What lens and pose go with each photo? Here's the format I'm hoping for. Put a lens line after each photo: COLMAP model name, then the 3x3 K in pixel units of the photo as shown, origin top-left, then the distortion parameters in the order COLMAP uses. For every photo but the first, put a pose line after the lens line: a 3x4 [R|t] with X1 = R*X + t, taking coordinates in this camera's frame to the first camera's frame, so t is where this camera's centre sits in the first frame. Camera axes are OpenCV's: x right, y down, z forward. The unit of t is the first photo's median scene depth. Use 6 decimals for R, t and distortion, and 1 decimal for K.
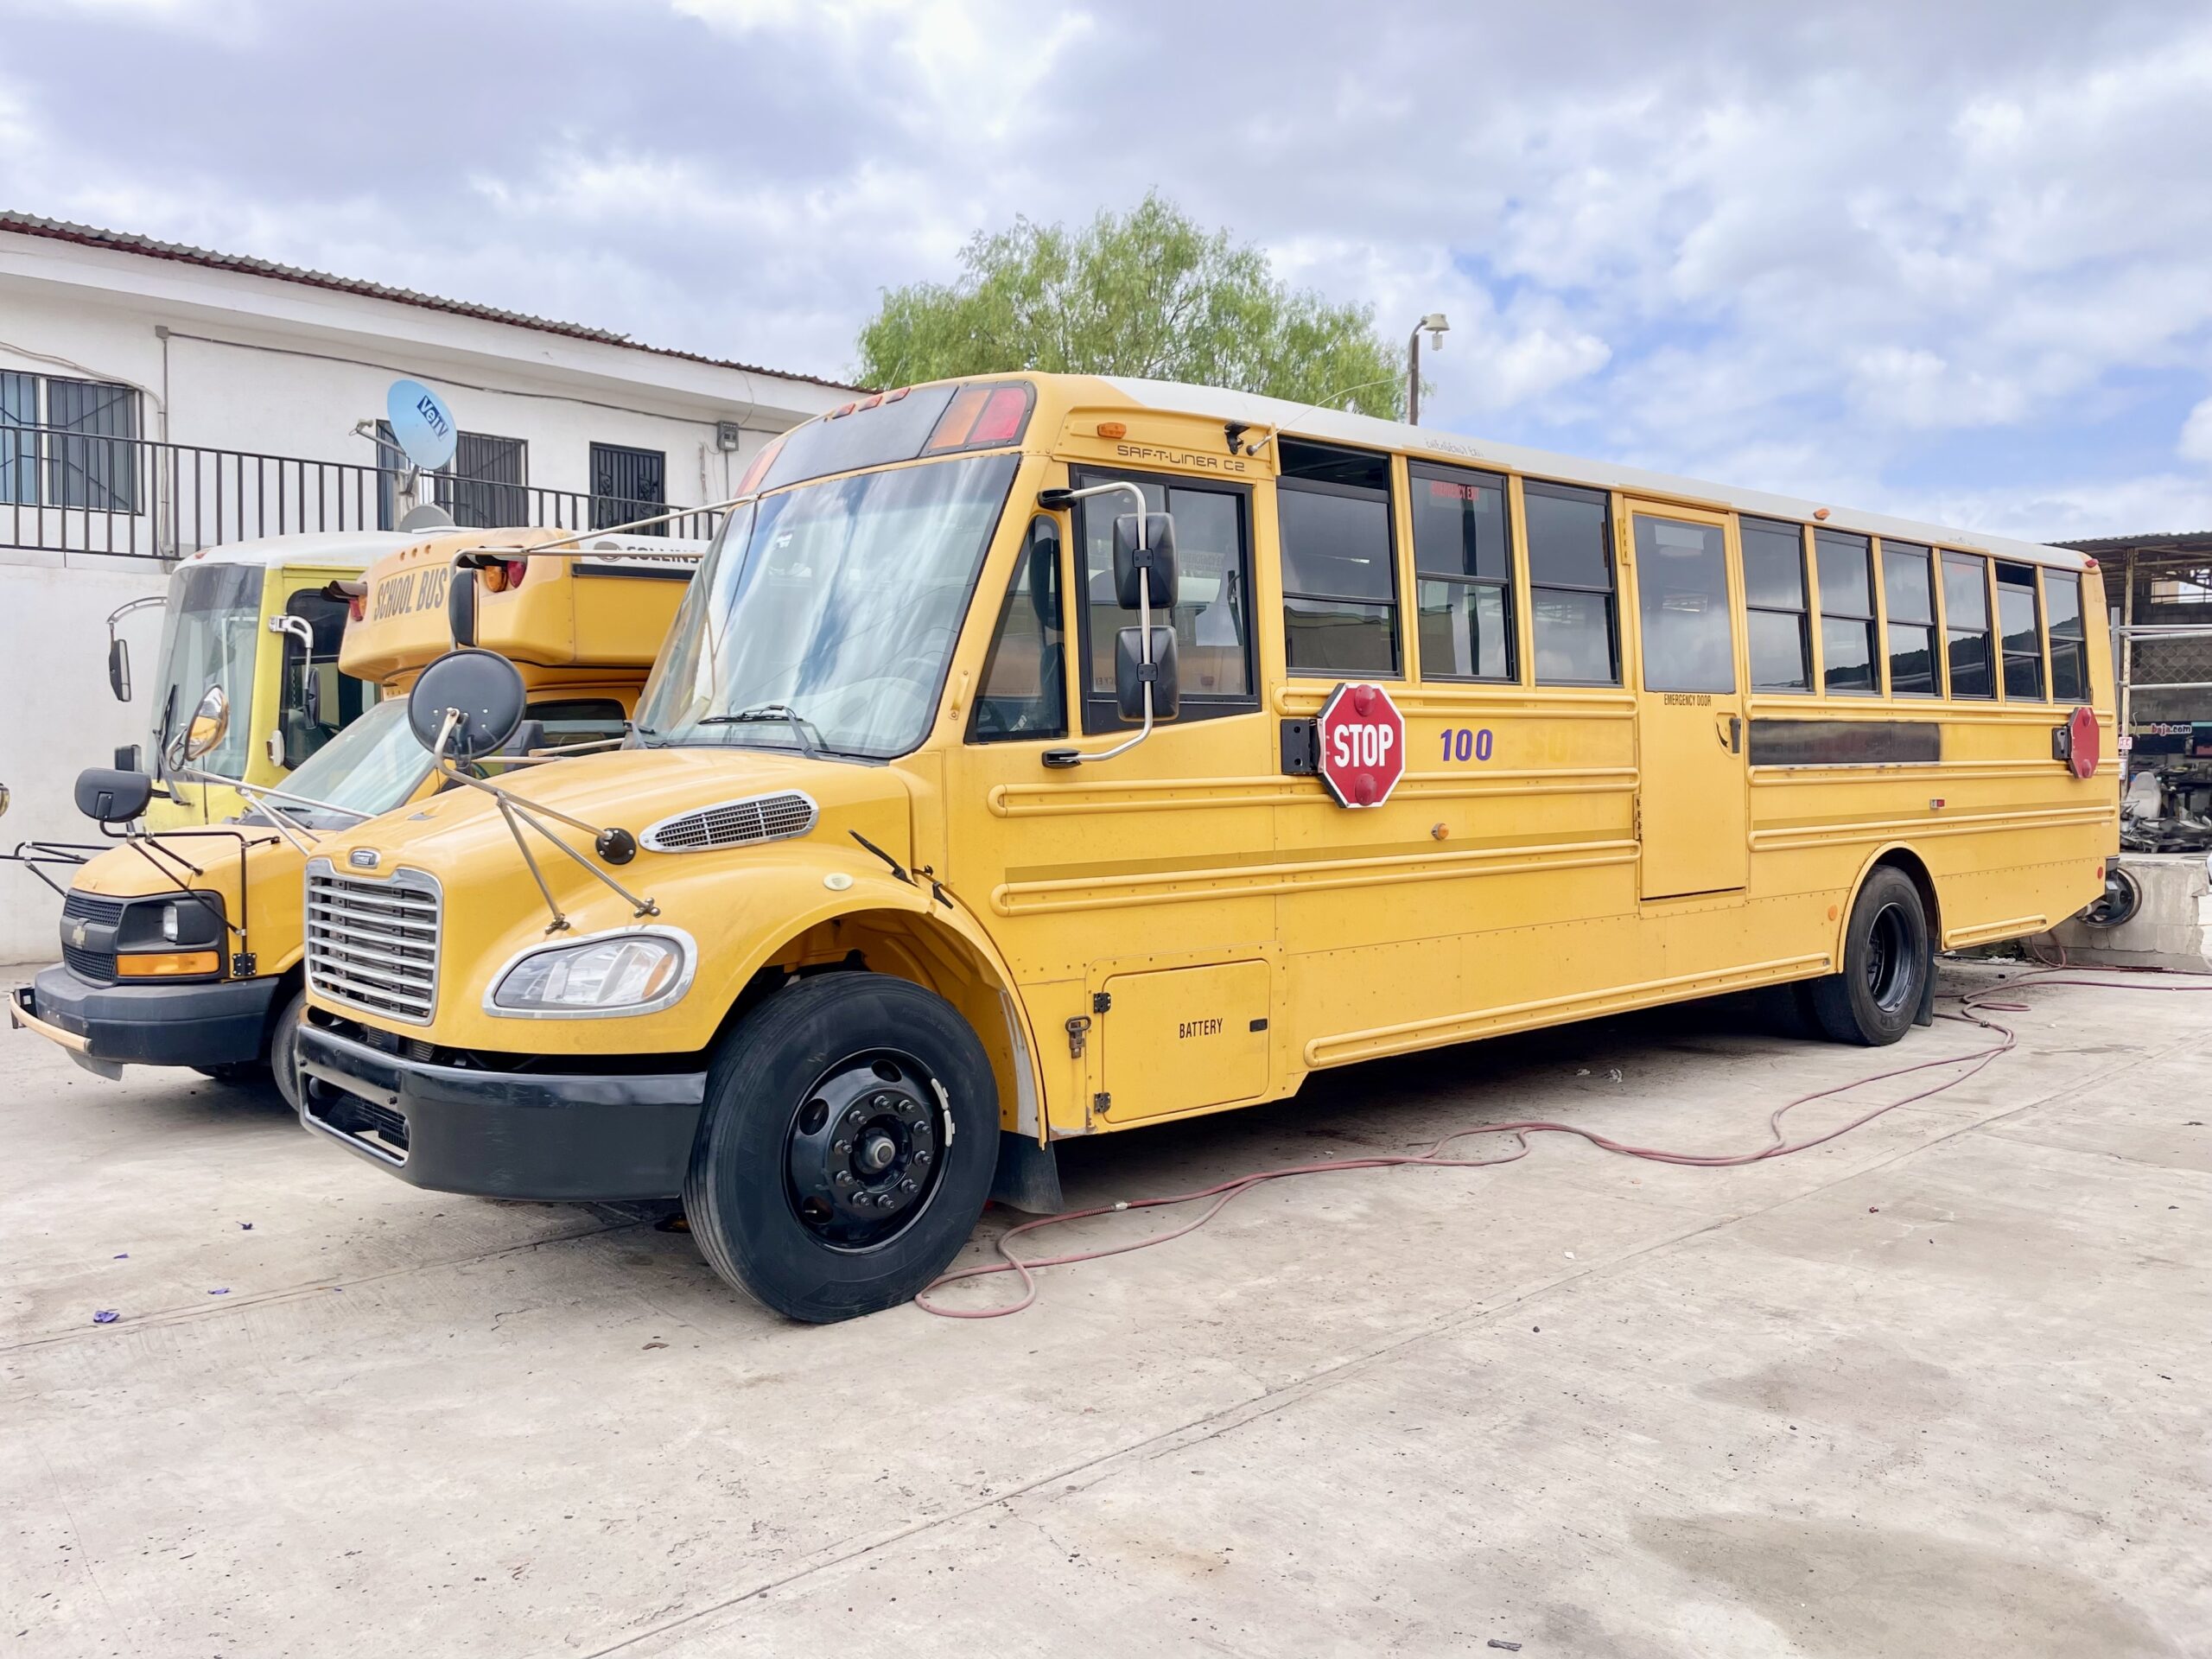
lens RADIAL K [[1664.6, 0, 1106.8], [0, 1664.6, 810.6], [0, 0, 1]] dist [0.077993, -0.010898]
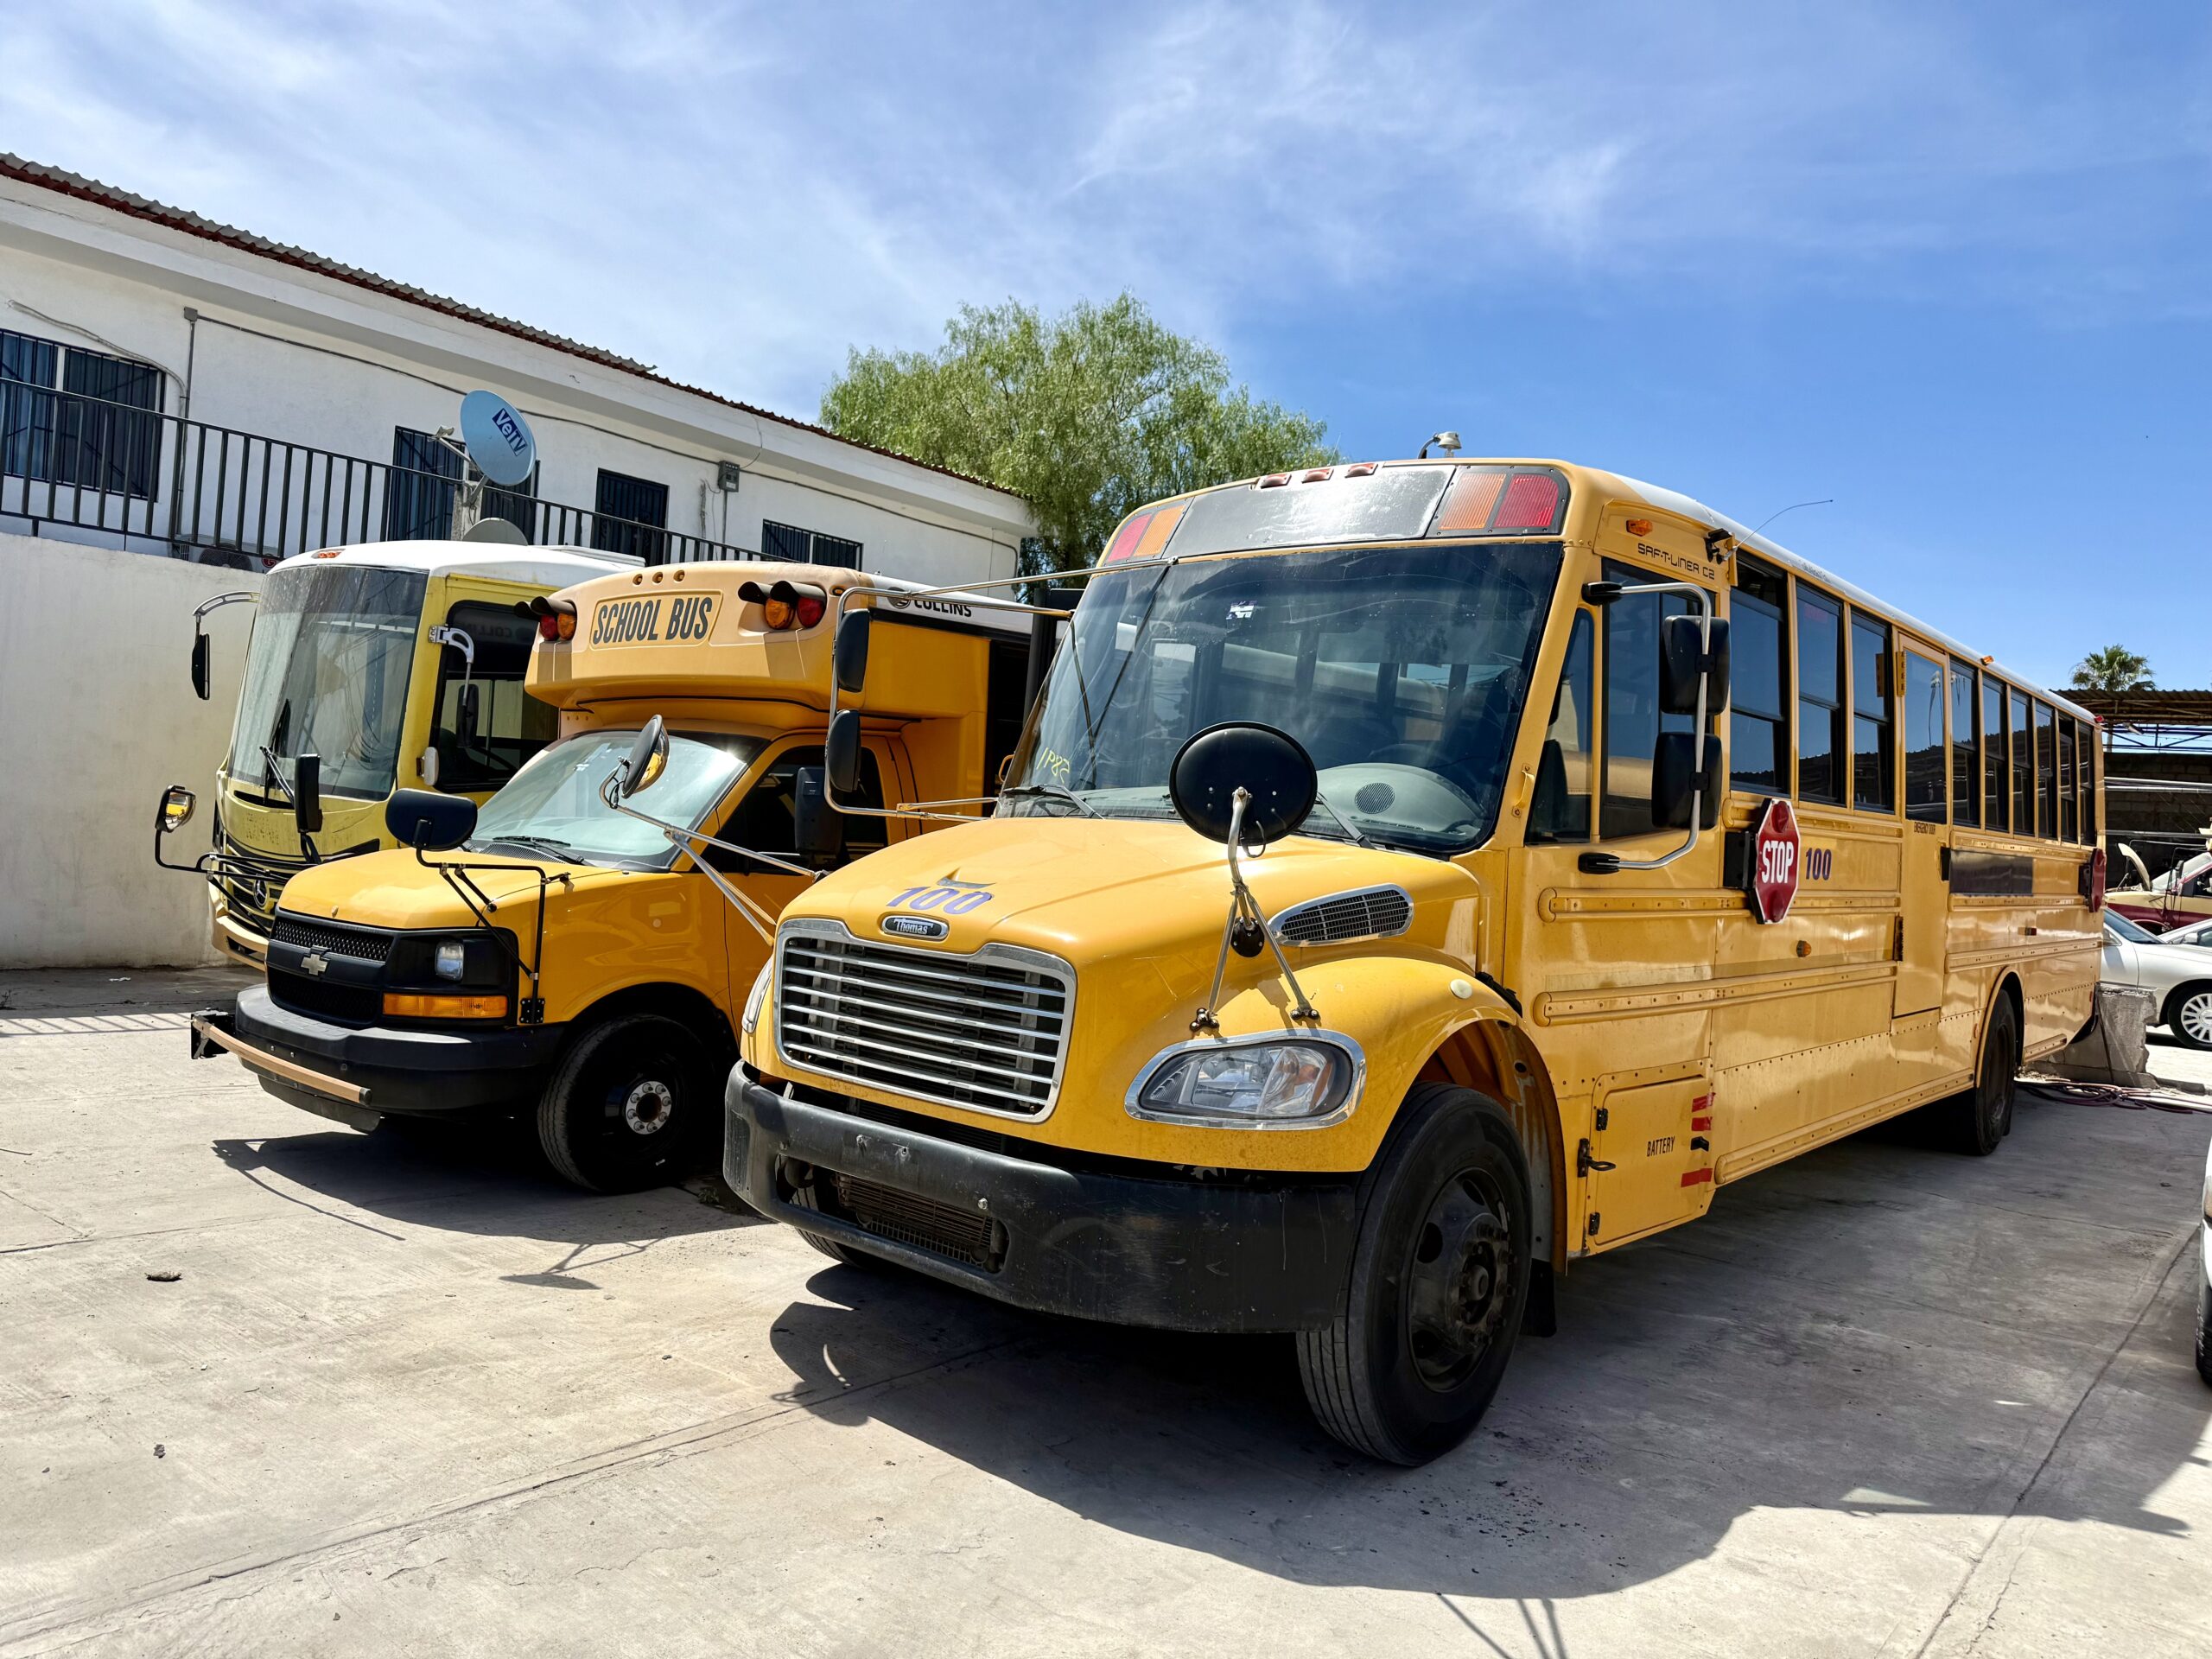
lens RADIAL K [[1536.7, 0, 1103.1], [0, 1536.7, 853.1], [0, 0, 1]] dist [0.039103, -0.004686]
pose [[0.986980, 0.067653, 0.145926, -0.239213], [-0.066971, 0.997709, -0.009583, -0.005329], [-0.146240, -0.000315, 0.989249, 0.089574]]
